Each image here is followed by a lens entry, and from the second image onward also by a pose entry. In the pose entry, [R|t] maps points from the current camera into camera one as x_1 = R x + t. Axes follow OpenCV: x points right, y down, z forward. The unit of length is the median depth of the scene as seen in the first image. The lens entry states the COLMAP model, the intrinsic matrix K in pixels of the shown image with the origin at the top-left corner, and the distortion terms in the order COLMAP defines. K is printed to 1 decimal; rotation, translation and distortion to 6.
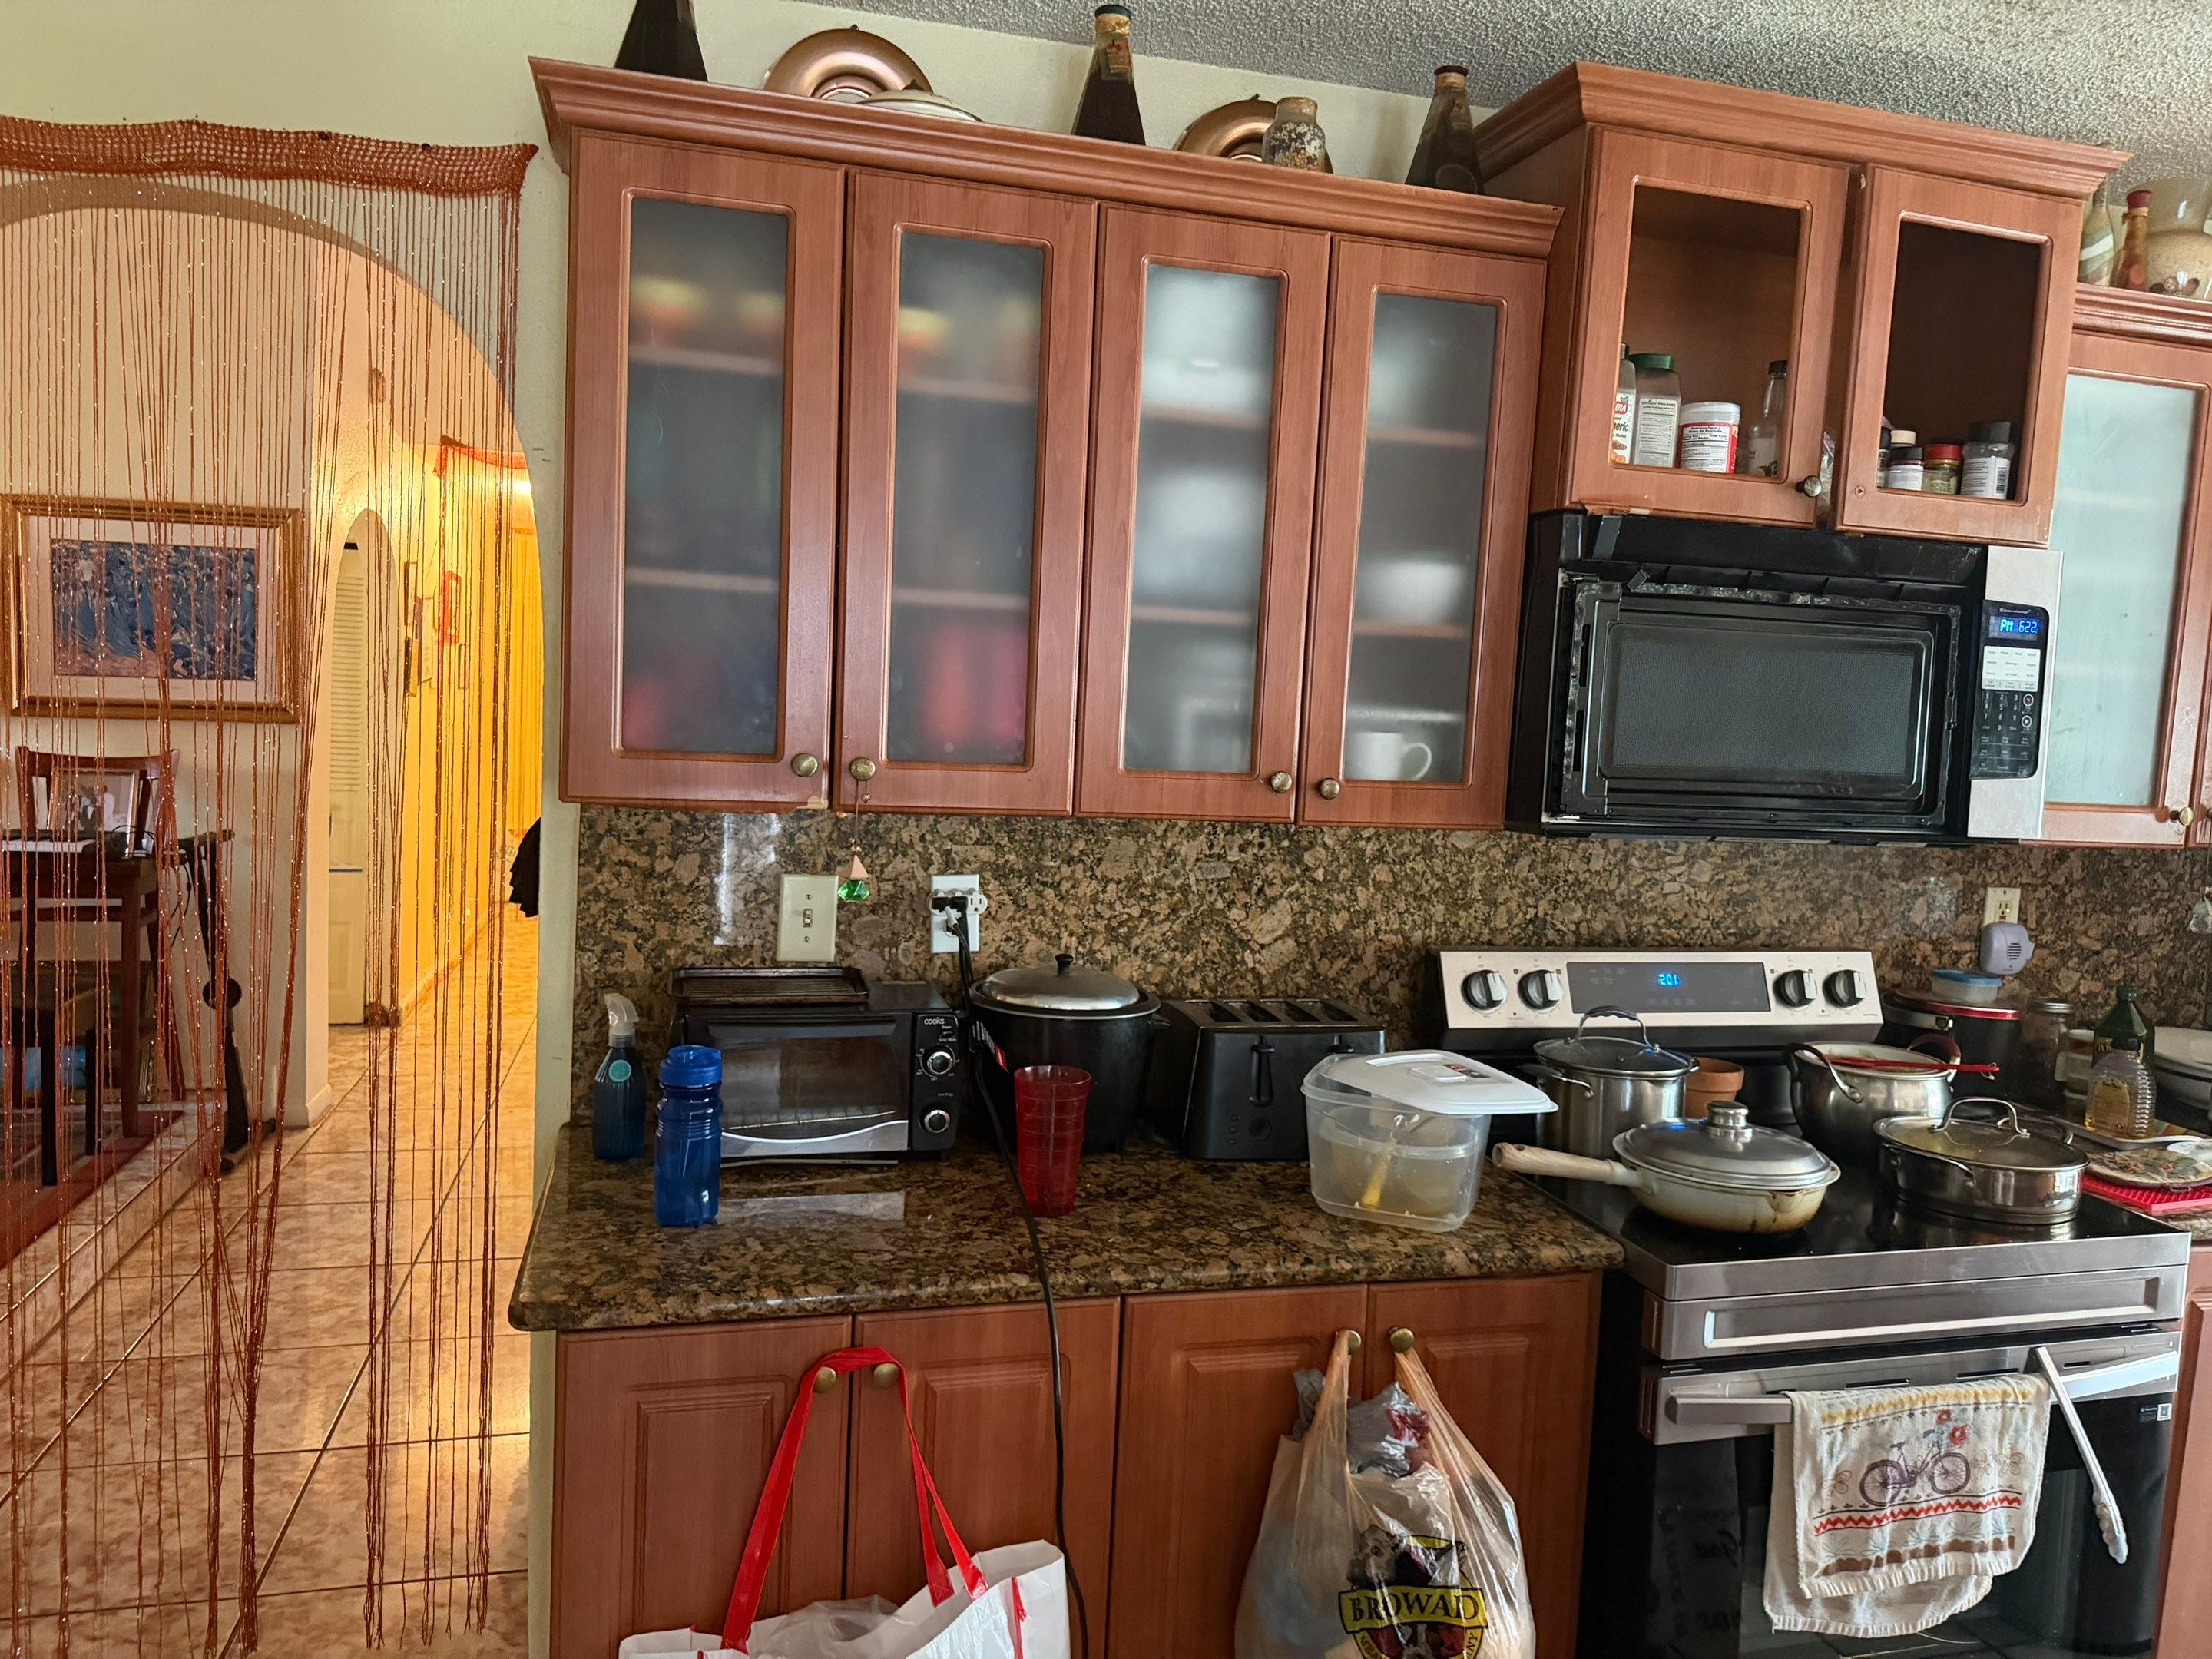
lens RADIAL K [[1527.9, 0, 1109.7], [0, 1527.9, 825.3], [0, 0, 1]] dist [0.024855, -0.027696]
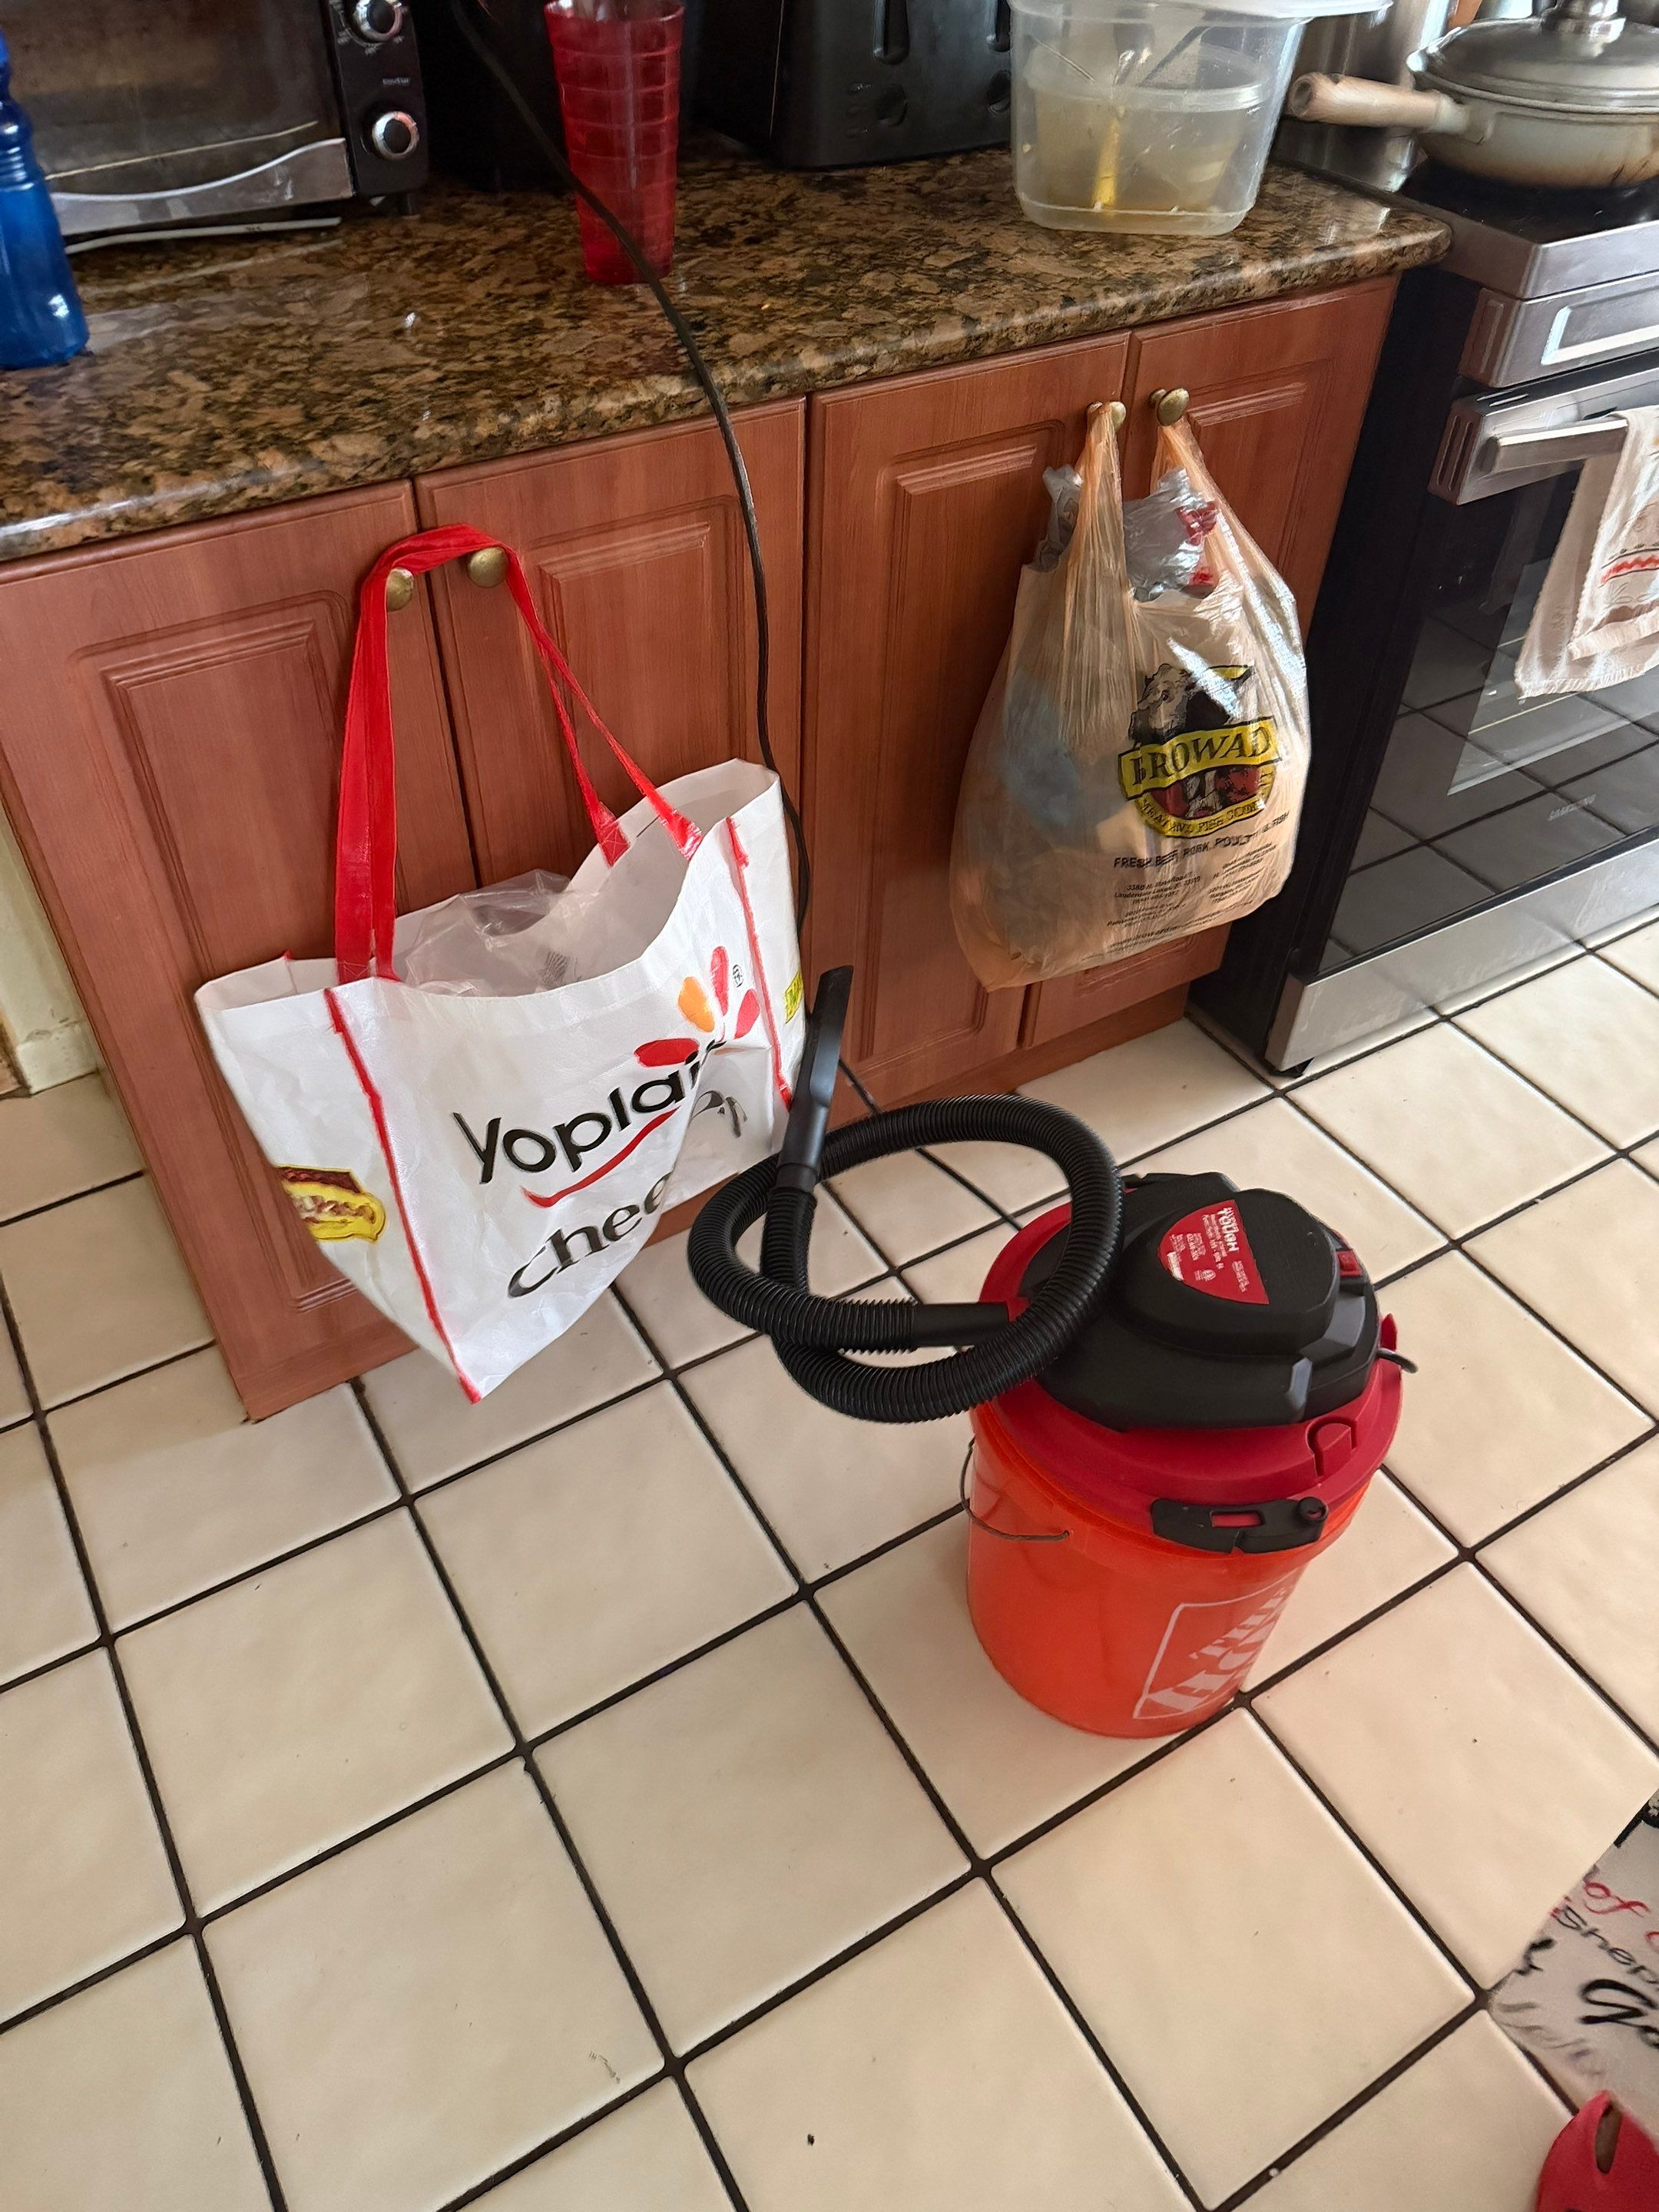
lens RADIAL K [[1571.0, 0, 828.5], [0, 1571.0, 1118.0], [0, 0, 1]] dist [0.030997, -0.033071]
pose [[0.960105, -0.214742, 0.179118, -0.155192], [0.046616, 0.754479, 0.654666, 0.096148], [-0.275726, -0.620199, 0.734390, 0.299977]]
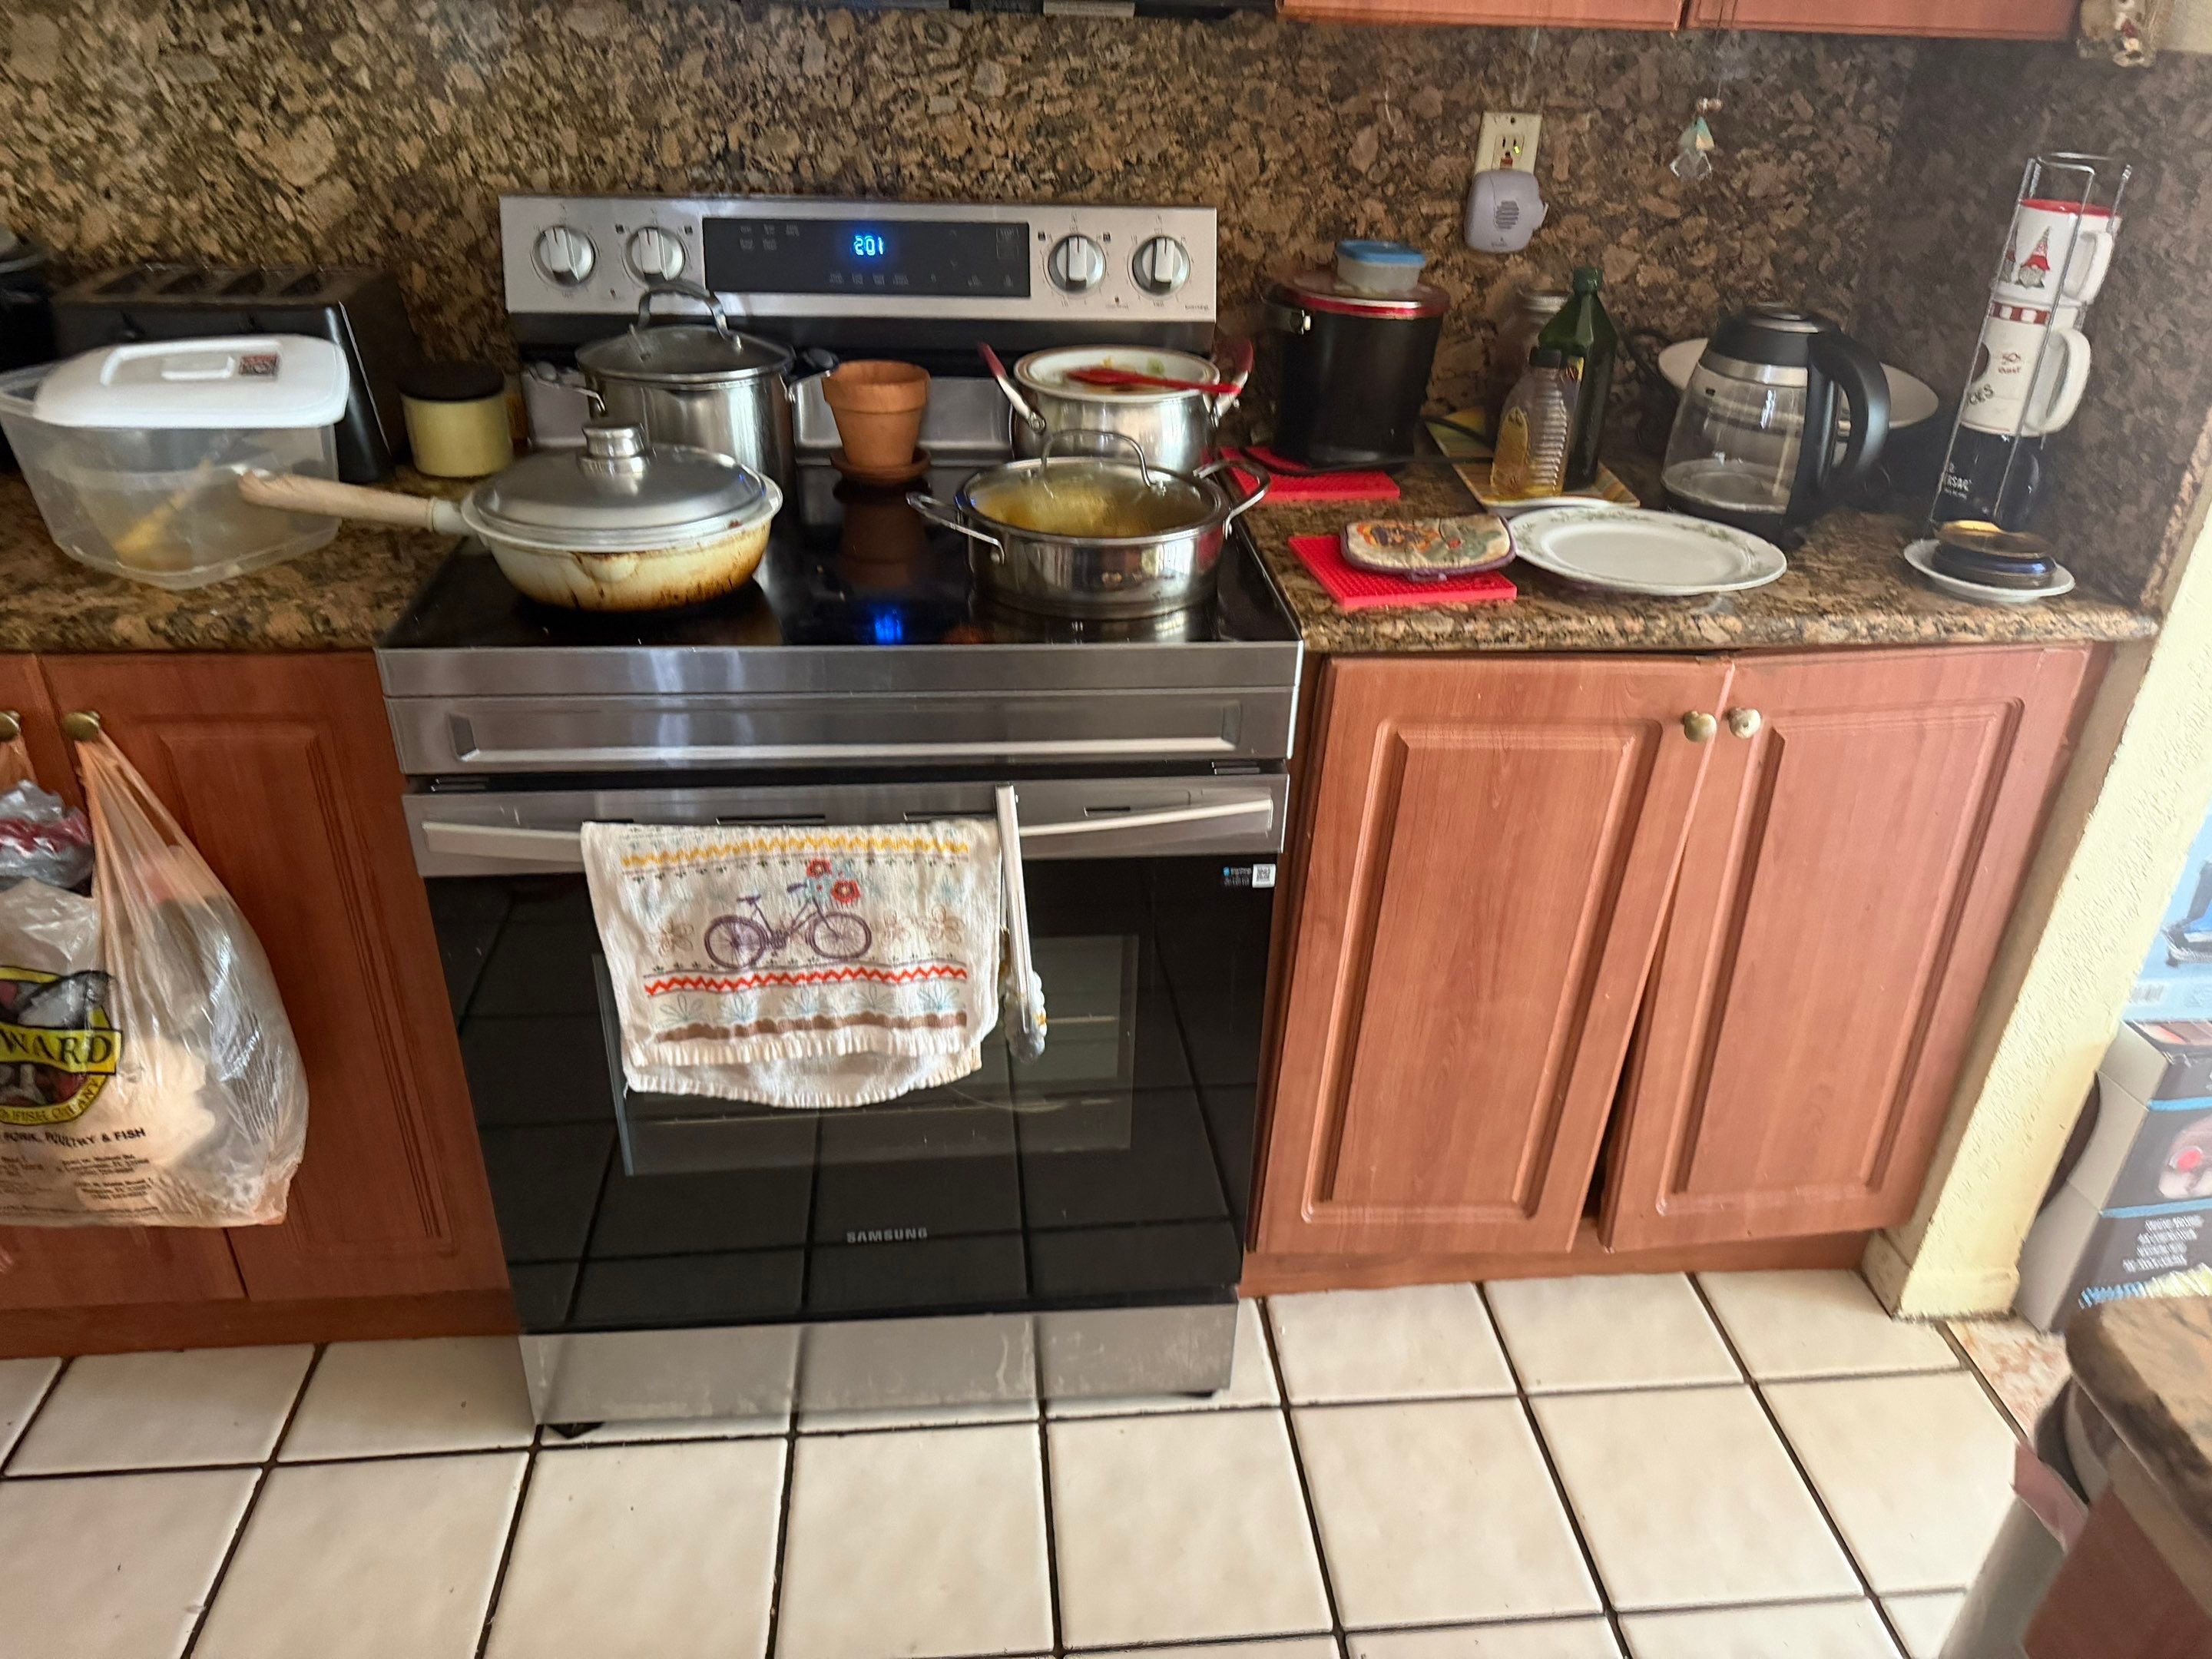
lens RADIAL K [[1527.2, 0, 1106.7], [0, 1527.2, 839.2], [0, 0, 1]] dist [-0.003800, -0.003389]
pose [[0.987565, 0.068302, -0.141601, 0.773519], [-0.001122, 0.903732, 0.428098, 0.062749], [0.157209, -0.422616, 0.892570, 0.379692]]
